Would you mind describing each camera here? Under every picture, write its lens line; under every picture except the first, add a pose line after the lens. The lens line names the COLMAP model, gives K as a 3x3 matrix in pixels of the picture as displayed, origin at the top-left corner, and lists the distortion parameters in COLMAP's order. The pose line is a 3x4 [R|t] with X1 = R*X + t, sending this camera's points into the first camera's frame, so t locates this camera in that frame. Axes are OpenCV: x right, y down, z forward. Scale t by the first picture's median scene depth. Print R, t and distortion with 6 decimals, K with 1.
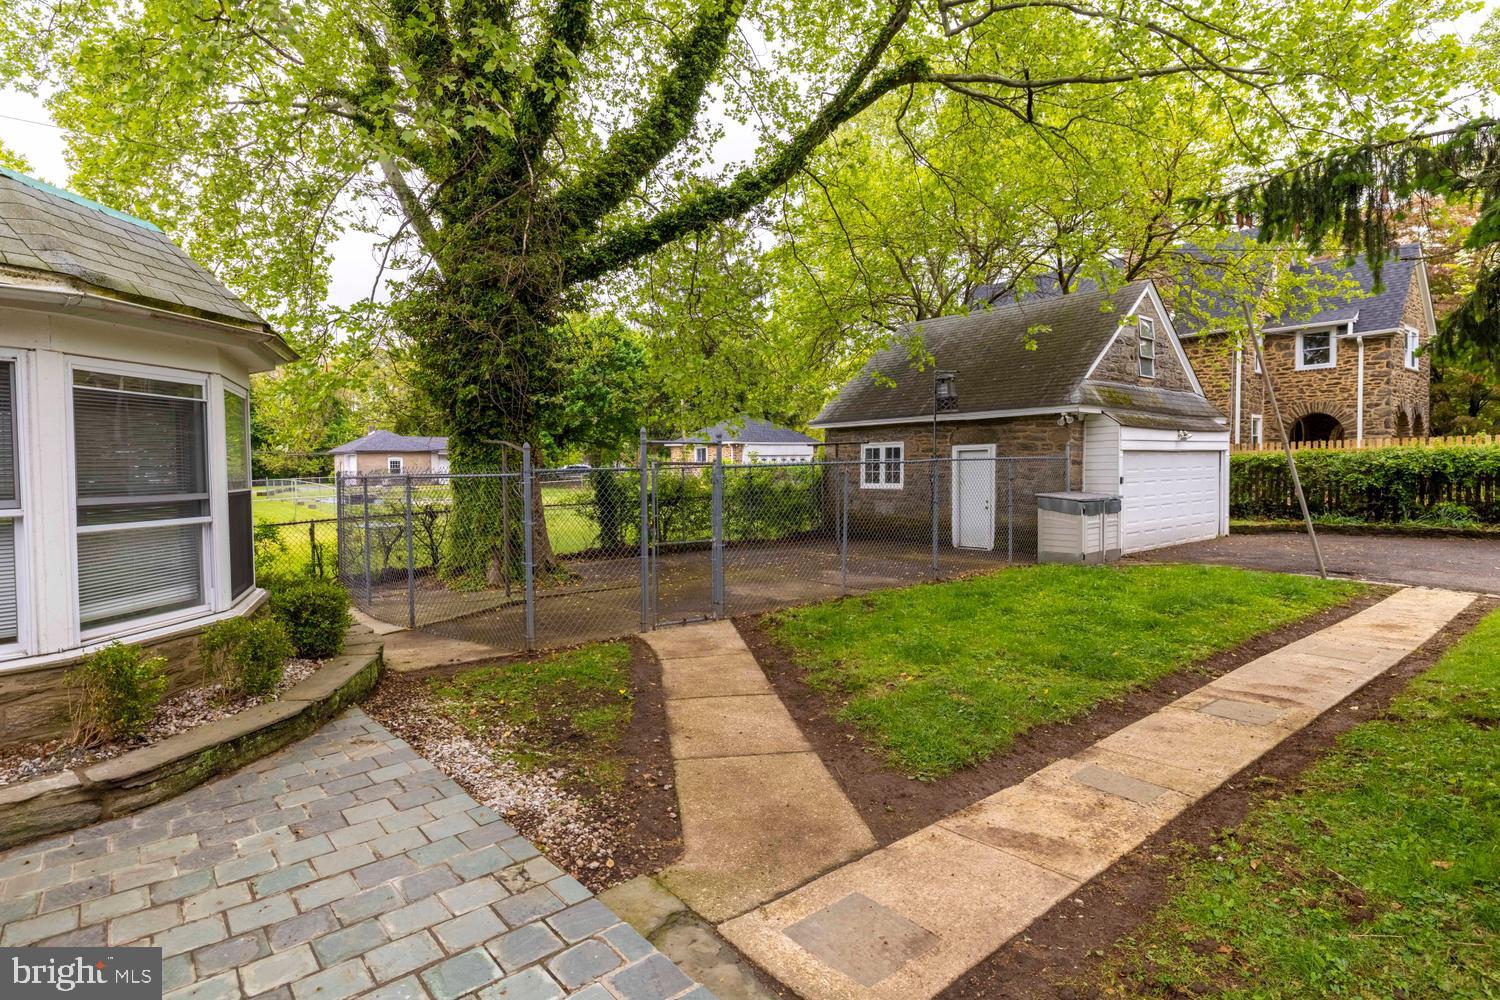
lens RADIAL K [[784.7, 0, 745.4], [0, 784.7, 496.3], [0, 0, 1]] dist [0.002523, -0.000018]
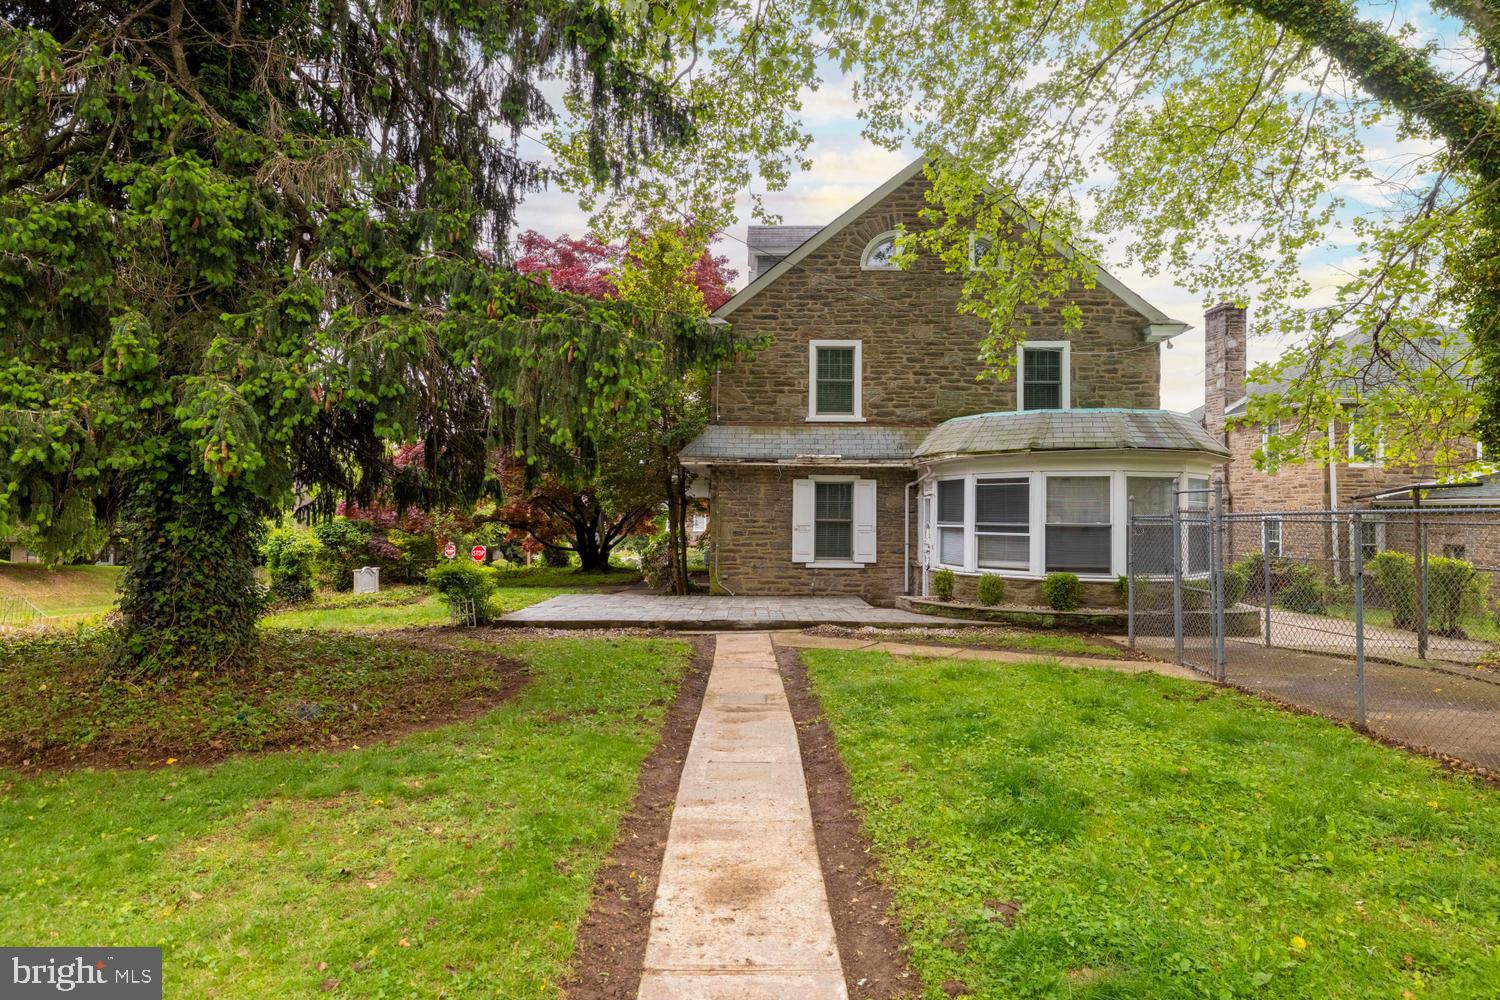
lens RADIAL K [[833.3, 0, 755.8], [0, 833.3, 498.8], [0, 0, 1]] dist [-0.000391, -0.000644]
pose [[-0.627903, -0.005739, -0.778271, 0.726791], [-0.028443, 0.999474, 0.015578, -0.038524], [0.777772, 0.031918, -0.627736, 0.798983]]
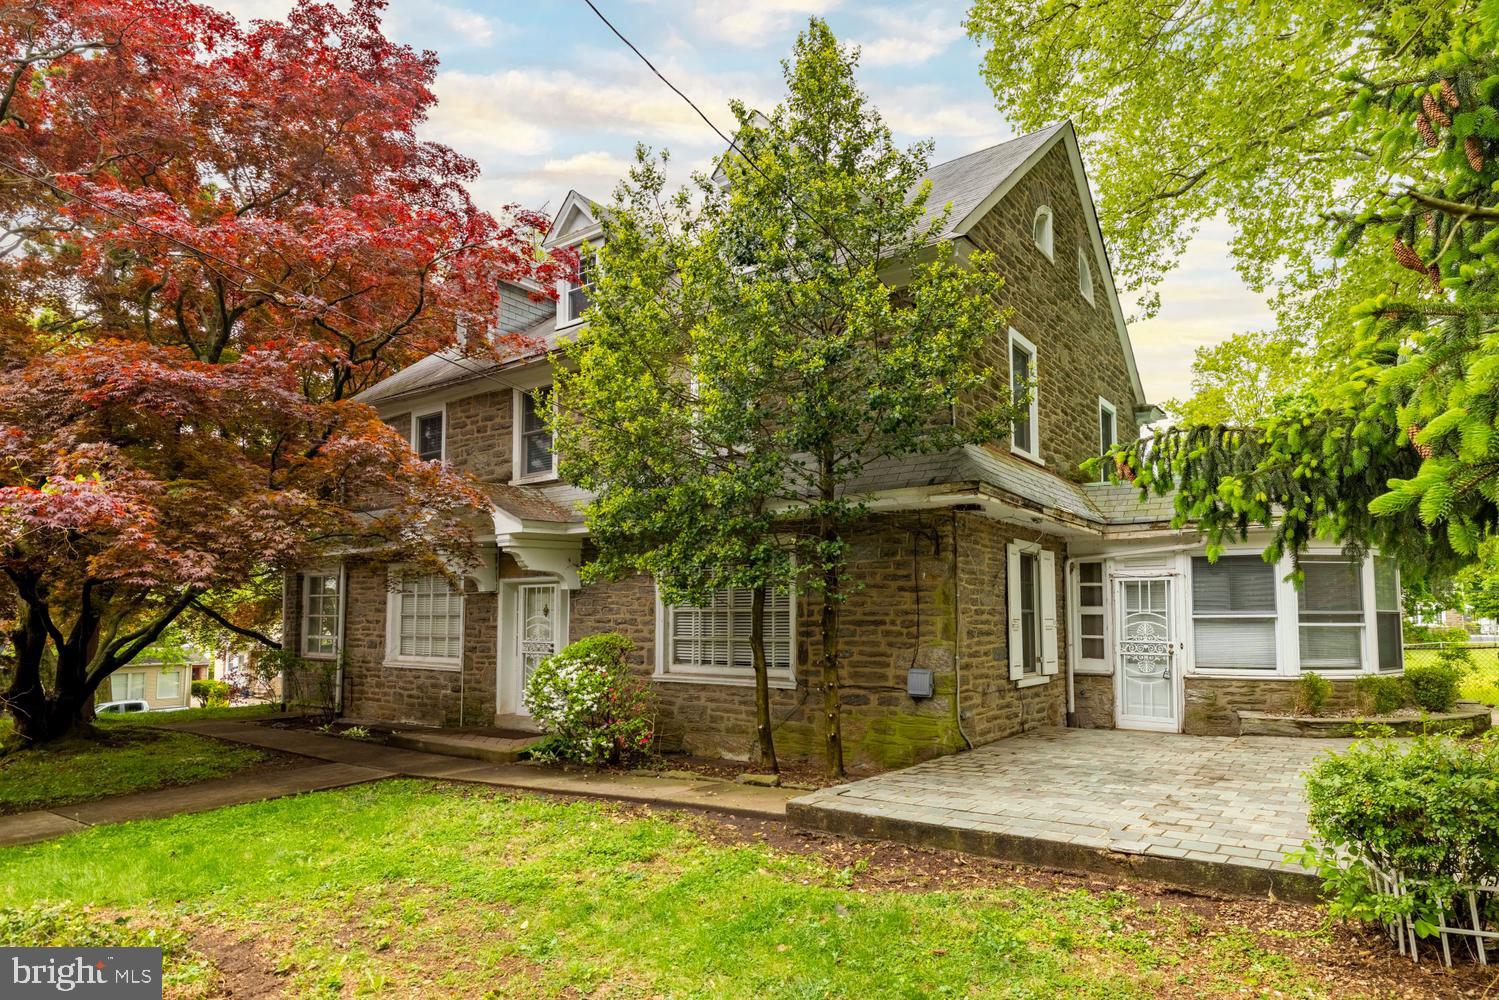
lens RADIAL K [[850.1, 0, 750.8], [0, 850.1, 559.0], [0, 0, 1]] dist [-0.014727, -0.000458]
pose [[0.230887, -0.061794, -0.971016, 0.405481], [-0.038585, 0.996615, -0.072597, 0.031959], [0.972215, 0.054229, 0.227721, -0.385035]]
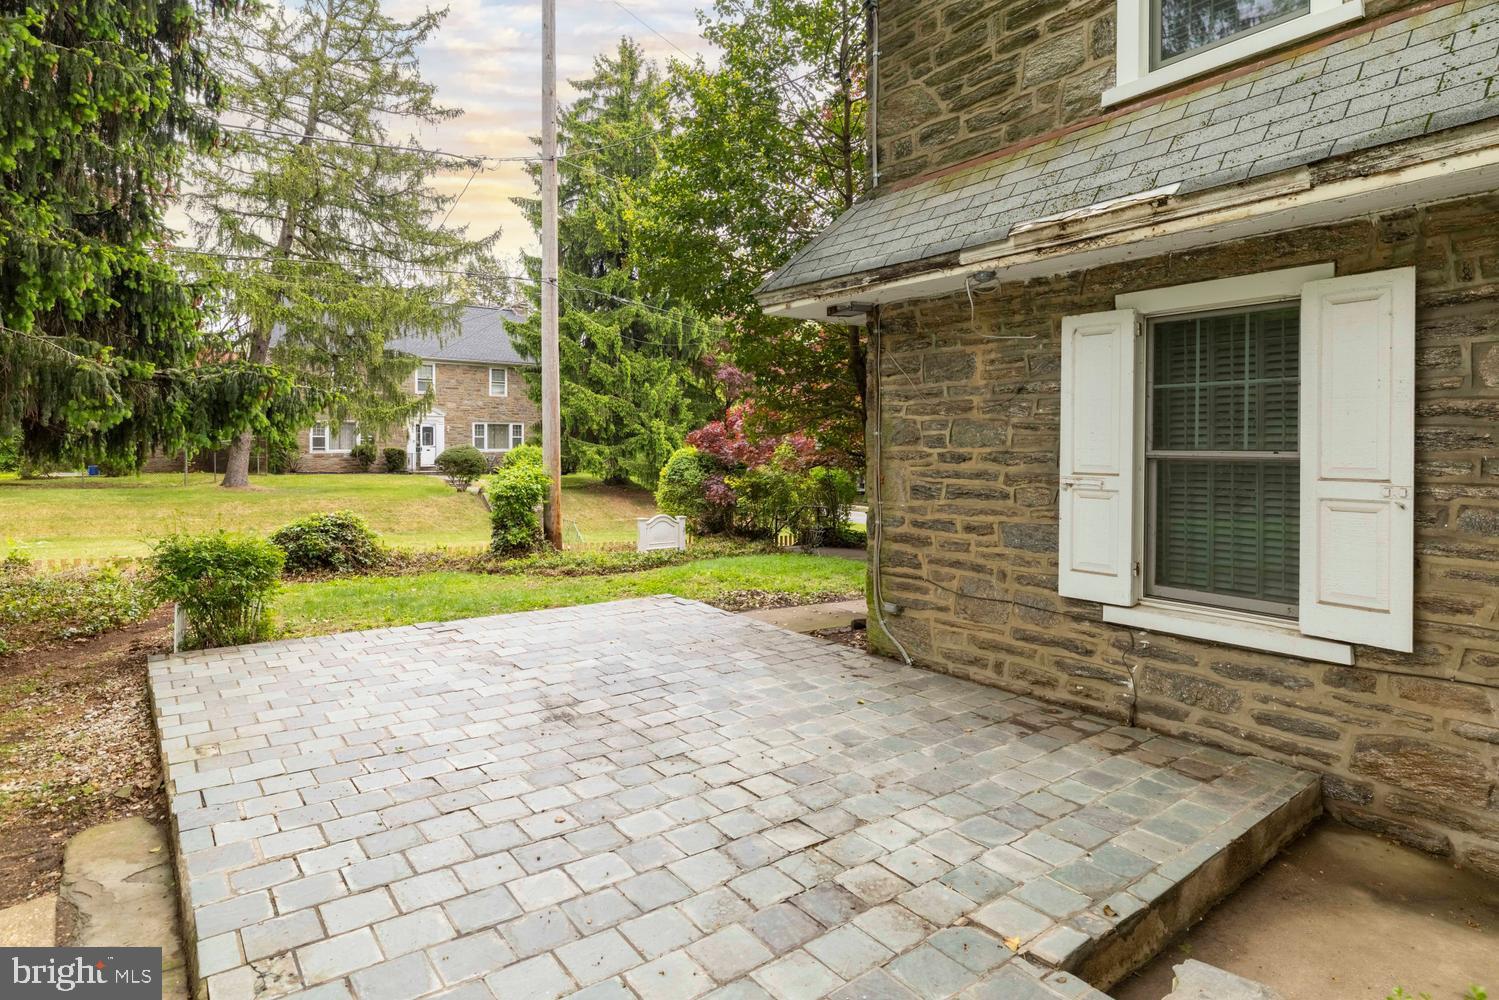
lens RADIAL K [[796.6, 0, 754.7], [0, 796.6, 455.8], [0, 0, 1]] dist [0.001249, -0.000103]
pose [[-0.999591, 0.011929, 0.026006, -0.181731], [0.013204, 0.998690, 0.049428, -0.006661], [-0.025383, 0.049751, -0.998439, 0.406099]]
